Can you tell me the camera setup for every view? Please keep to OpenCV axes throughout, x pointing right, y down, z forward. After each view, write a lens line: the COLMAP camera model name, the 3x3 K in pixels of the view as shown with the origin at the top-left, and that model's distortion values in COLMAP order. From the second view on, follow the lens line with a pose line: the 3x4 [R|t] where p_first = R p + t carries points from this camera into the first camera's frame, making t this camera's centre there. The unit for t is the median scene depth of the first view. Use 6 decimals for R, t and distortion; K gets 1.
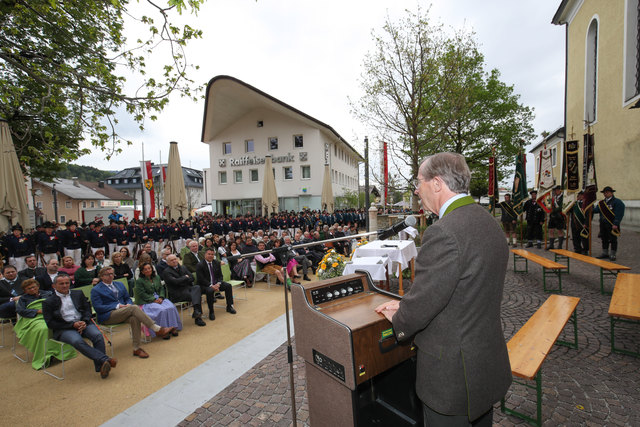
lens RADIAL K [[359.8, 0, 321.9], [0, 359.8, 221.5], [0, 0, 1]] dist [0.004335, 0.000410]
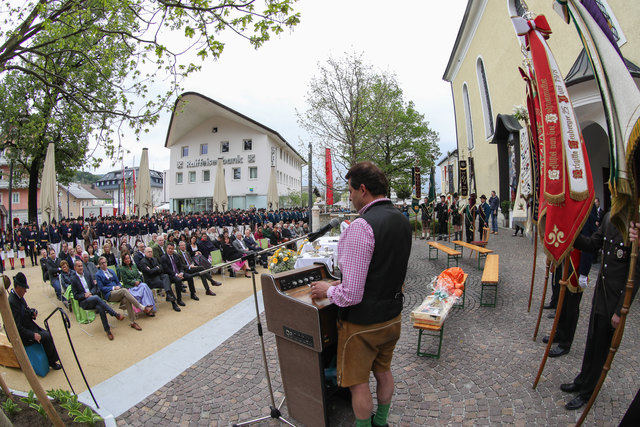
lens RADIAL K [[1625.1, 0, 299.1], [0, 1625.1, 215.2], [0, 0, 1]] dist [0.738581, -0.176831]
pose [[0.983443, 0.006475, 0.181100, -0.842285], [-0.002980, 0.999804, -0.019564, 0.087202], [-0.181191, 0.018700, 0.983270, -4.037563]]
